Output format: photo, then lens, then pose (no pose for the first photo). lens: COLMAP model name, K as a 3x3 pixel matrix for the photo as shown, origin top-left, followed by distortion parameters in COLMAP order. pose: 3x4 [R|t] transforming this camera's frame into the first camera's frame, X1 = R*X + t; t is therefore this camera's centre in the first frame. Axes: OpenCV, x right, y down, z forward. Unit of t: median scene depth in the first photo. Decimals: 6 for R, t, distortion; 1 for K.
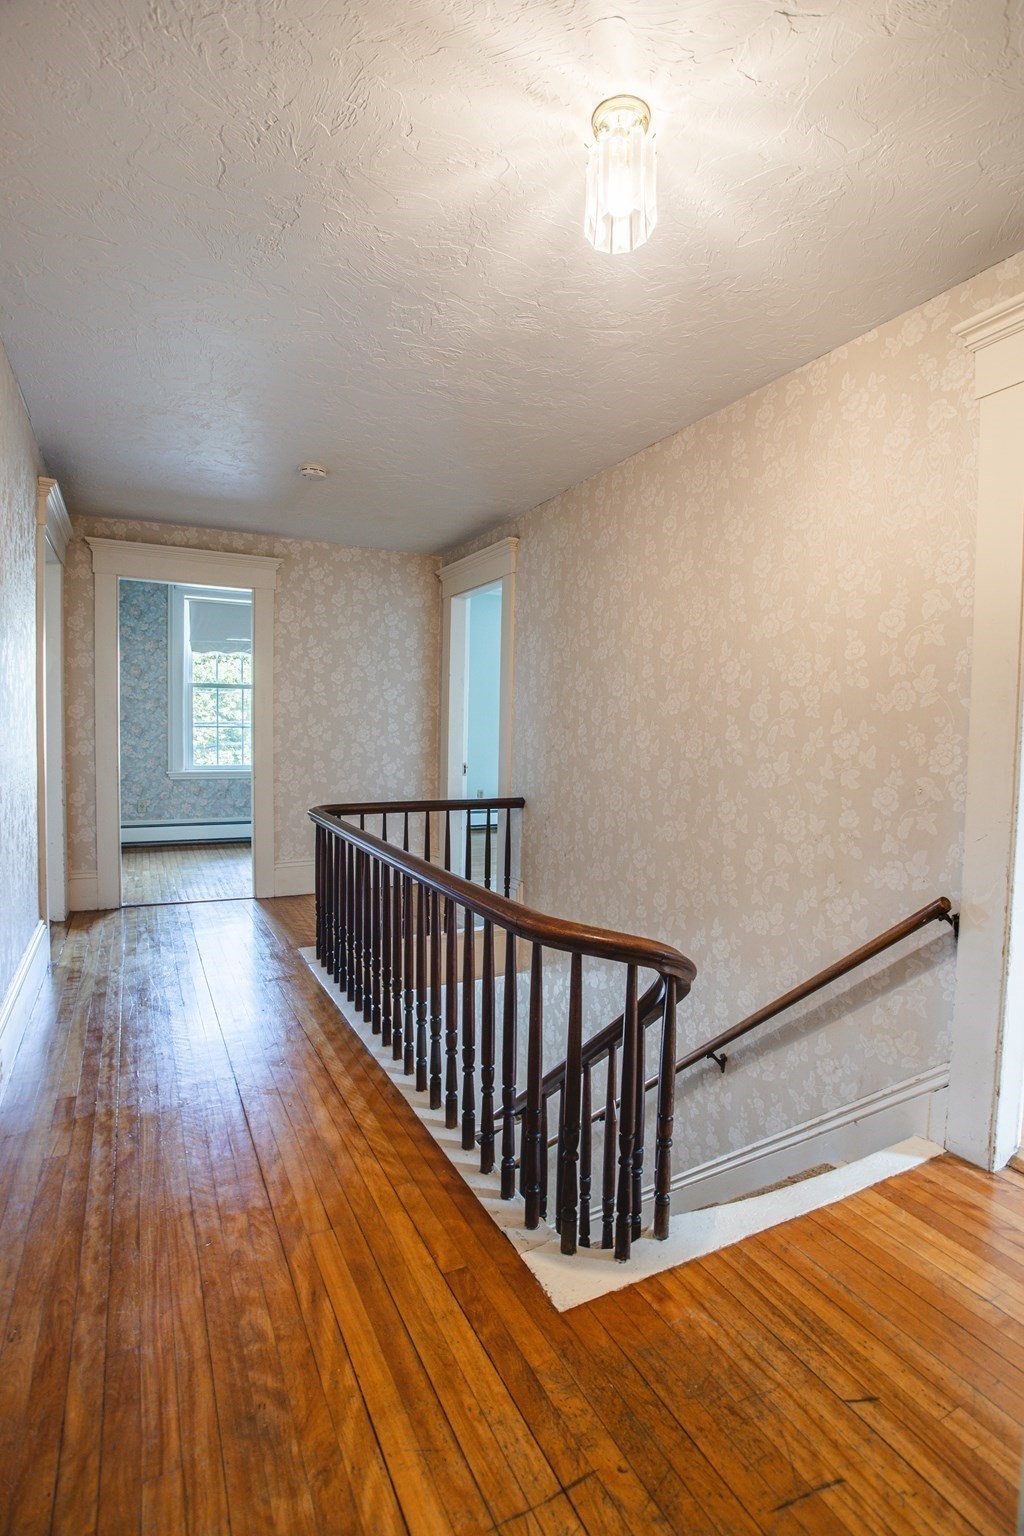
lens RADIAL K [[742.8, 0, 512.0], [0, 742.8, 768.0], [0, 0, 1]] dist [-0.043526, 0.000760]
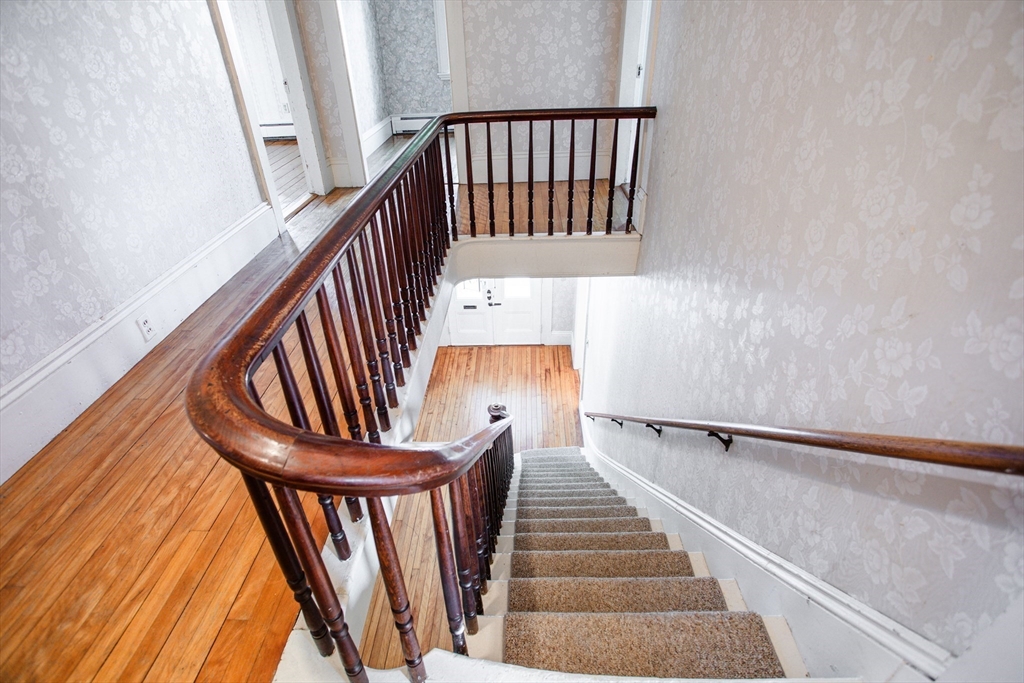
lens RADIAL K [[497.5, 0, 512.0], [0, 497.5, 341.5], [0, 0, 1]] dist [-0.072648, 0.034036]
pose [[0.878328, 0.222457, -0.423147, 0.165617], [0.018386, 0.868761, 0.494891, -0.010811], [0.477705, -0.442457, 0.758966, 0.272229]]
